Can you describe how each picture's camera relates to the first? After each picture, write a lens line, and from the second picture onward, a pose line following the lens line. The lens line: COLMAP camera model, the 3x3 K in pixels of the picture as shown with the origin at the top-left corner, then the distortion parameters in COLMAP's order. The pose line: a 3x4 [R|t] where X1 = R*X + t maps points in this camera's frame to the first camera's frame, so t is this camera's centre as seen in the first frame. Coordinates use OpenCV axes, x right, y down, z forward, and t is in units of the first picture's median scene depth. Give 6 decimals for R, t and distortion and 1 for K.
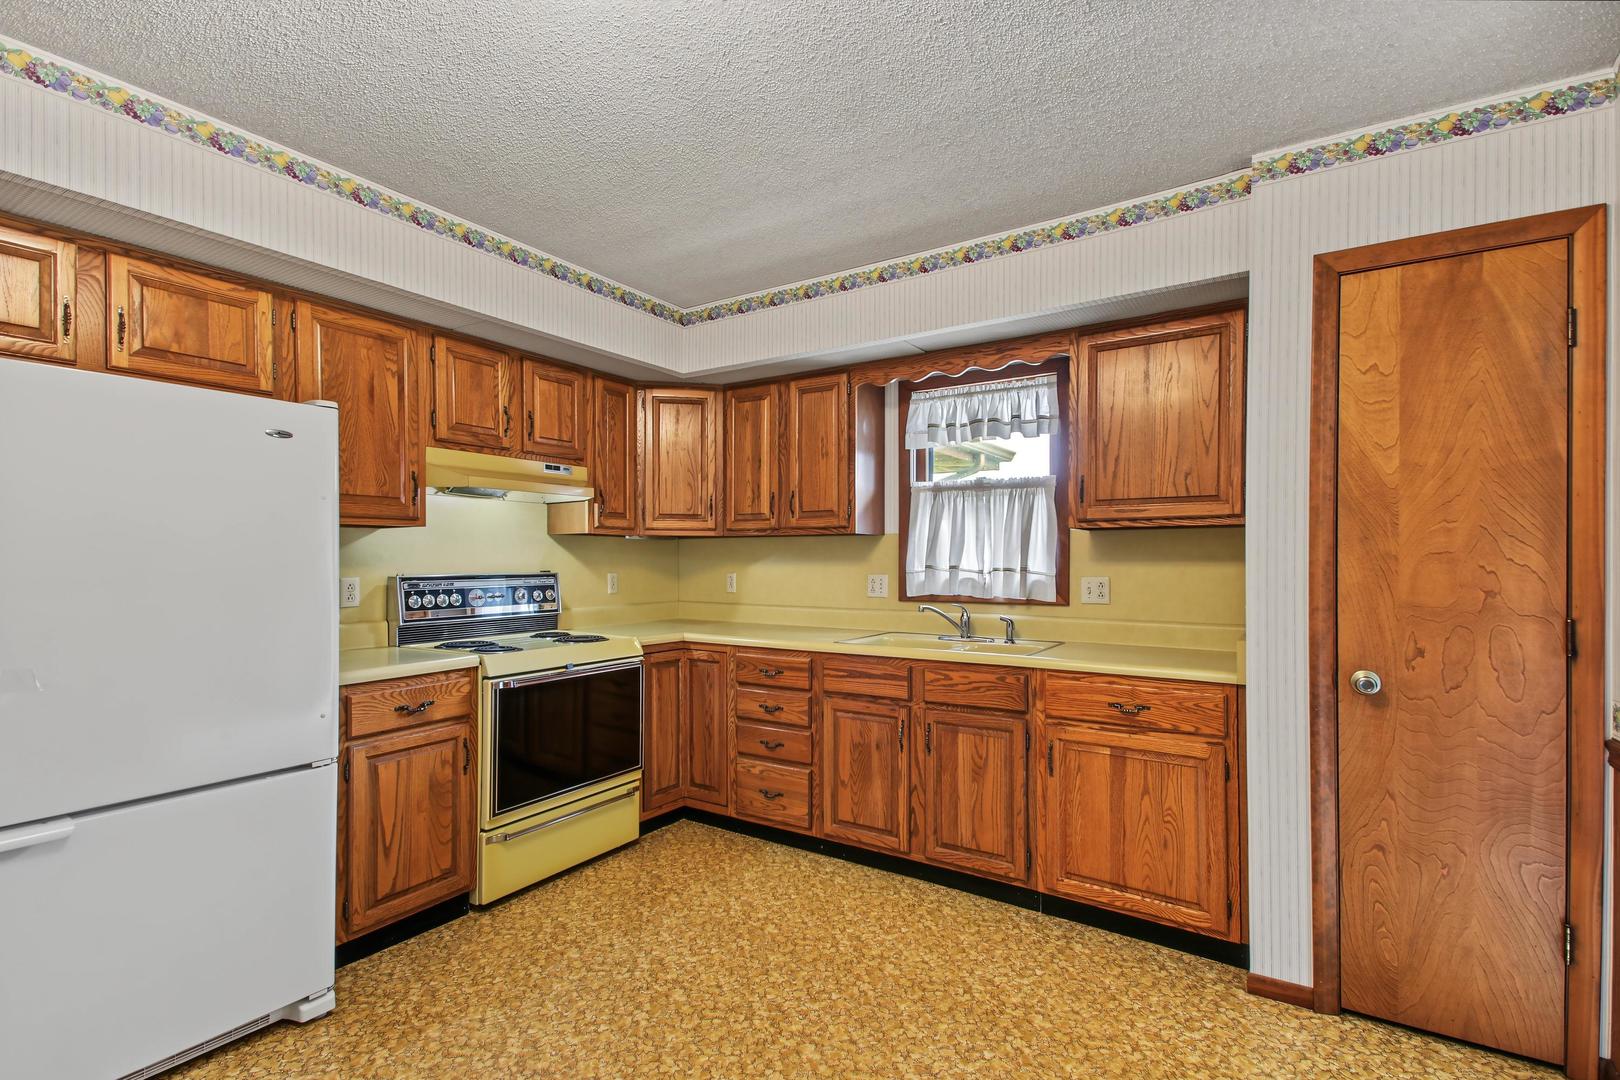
lens RADIAL K [[767.2, 0, 800.7], [0, 767.2, 563.3], [0, 0, 1]] dist [0.094348, -0.037631]
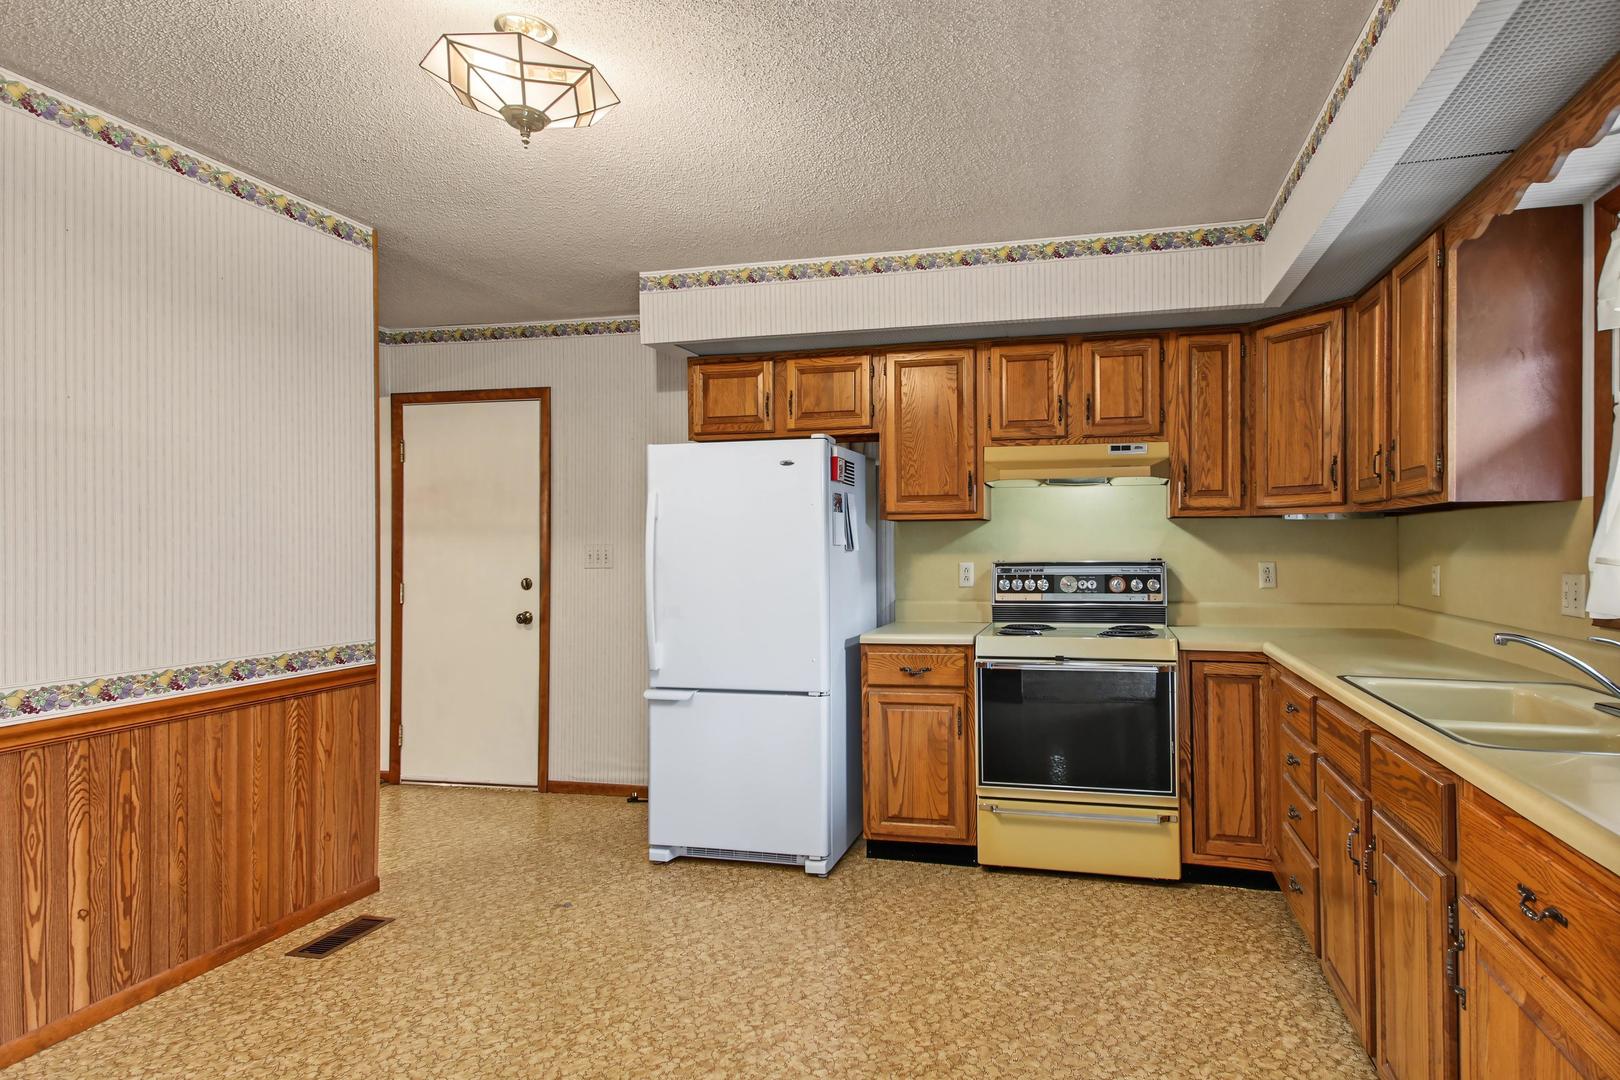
lens RADIAL K [[807.6, 0, 914.9], [0, 807.6, 550.9], [0, 0, 1]] dist [-0.015715, -0.000218]
pose [[0.362555, -0.000794, -0.931962, 0.532862], [-0.004382, 0.999987, -0.002557, 0.004066], [0.931952, 0.005011, 0.362546, 0.453676]]
